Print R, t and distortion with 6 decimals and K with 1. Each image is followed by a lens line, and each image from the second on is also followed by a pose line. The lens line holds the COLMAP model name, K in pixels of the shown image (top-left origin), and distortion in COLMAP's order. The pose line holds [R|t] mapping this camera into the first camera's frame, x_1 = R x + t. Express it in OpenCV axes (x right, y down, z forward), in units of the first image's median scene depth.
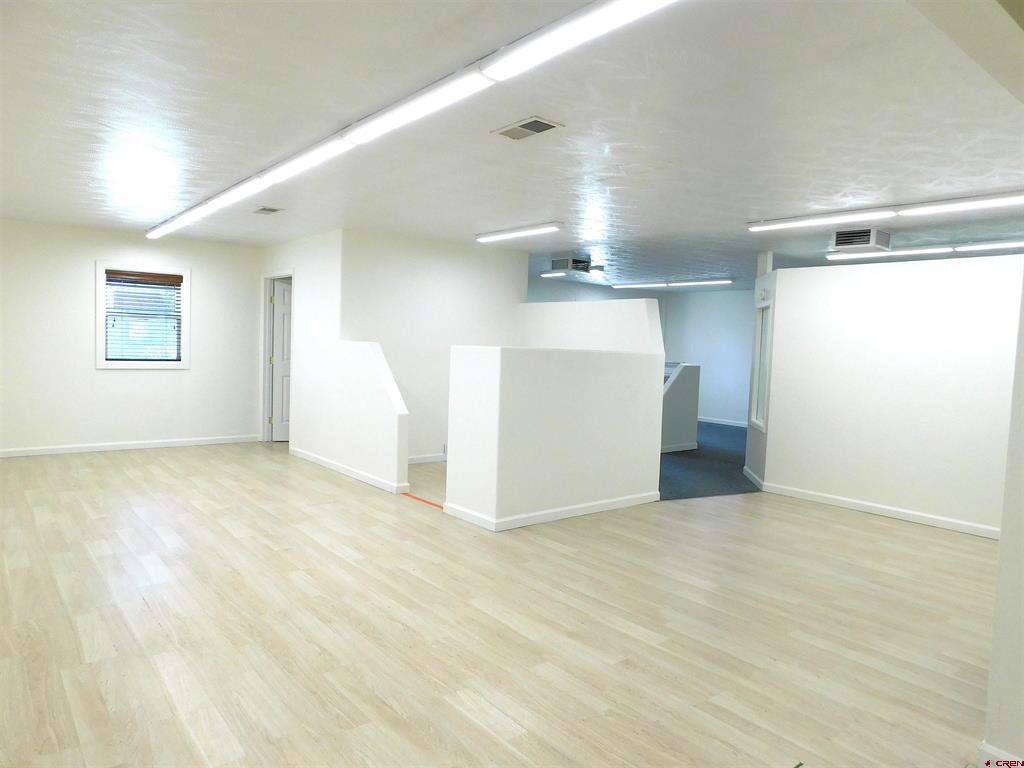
lens RADIAL K [[664.6, 0, 515.1], [0, 664.6, 388.1], [0, 0, 1]] dist [-0.063820, 0.072513]
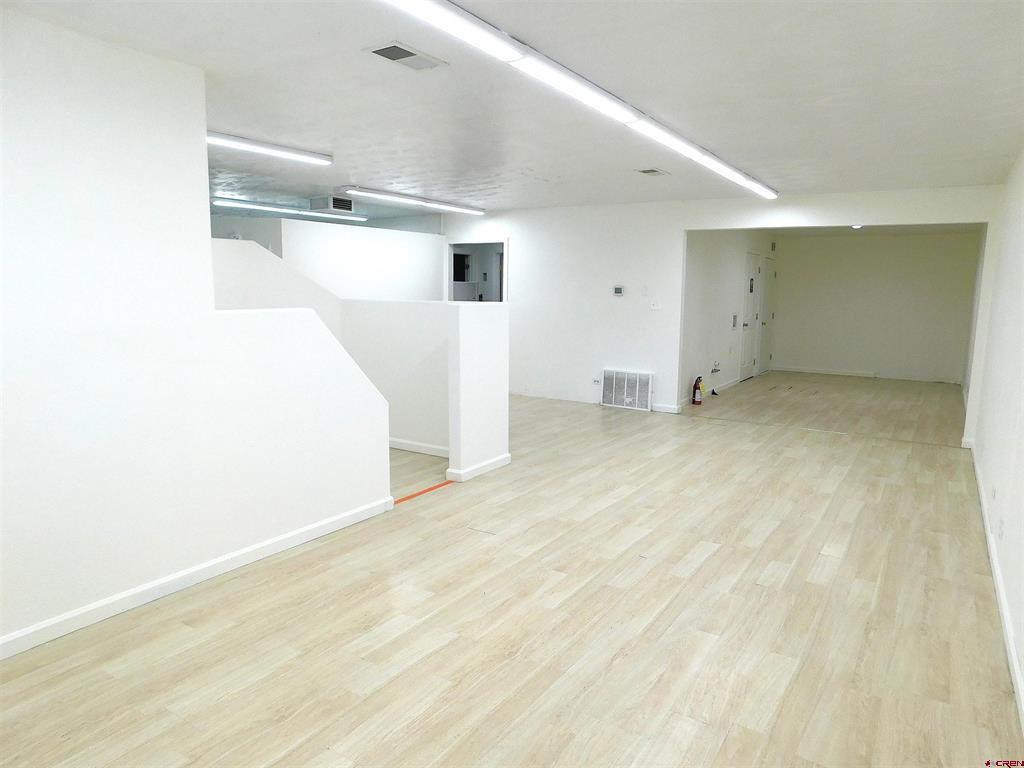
lens RADIAL K [[664.6, 0, 515.1], [0, 664.6, 388.1], [0, 0, 1]] dist [-0.063820, 0.072513]
pose [[-0.291390, -0.175172, 0.940429, -0.977962], [0.042981, 0.979701, 0.195805, -0.120837], [-0.955638, 0.097476, -0.277945, 1.167314]]
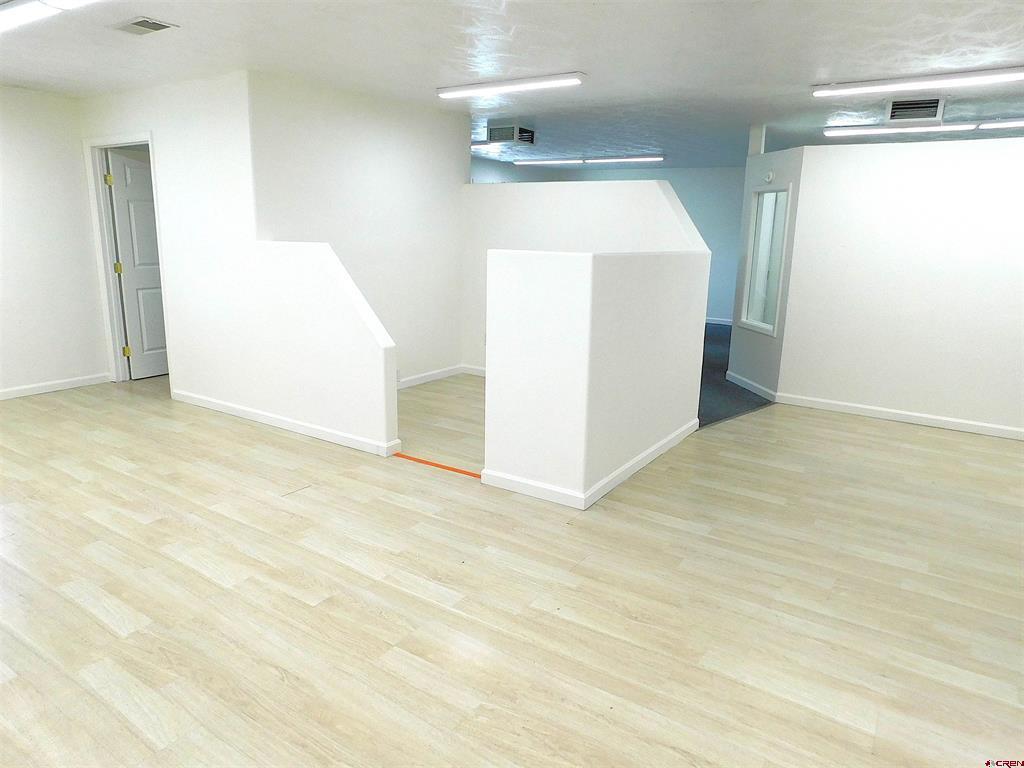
lens RADIAL K [[673.5, 0, 505.5], [0, 673.5, 367.4], [0, 0, 1]] dist [-0.048770, 0.049018]
pose [[0.959273, -0.068783, 0.273980, -0.273793], [0.028344, 0.988444, 0.148914, -0.045601], [-0.281057, -0.135083, 0.950137, 0.310073]]
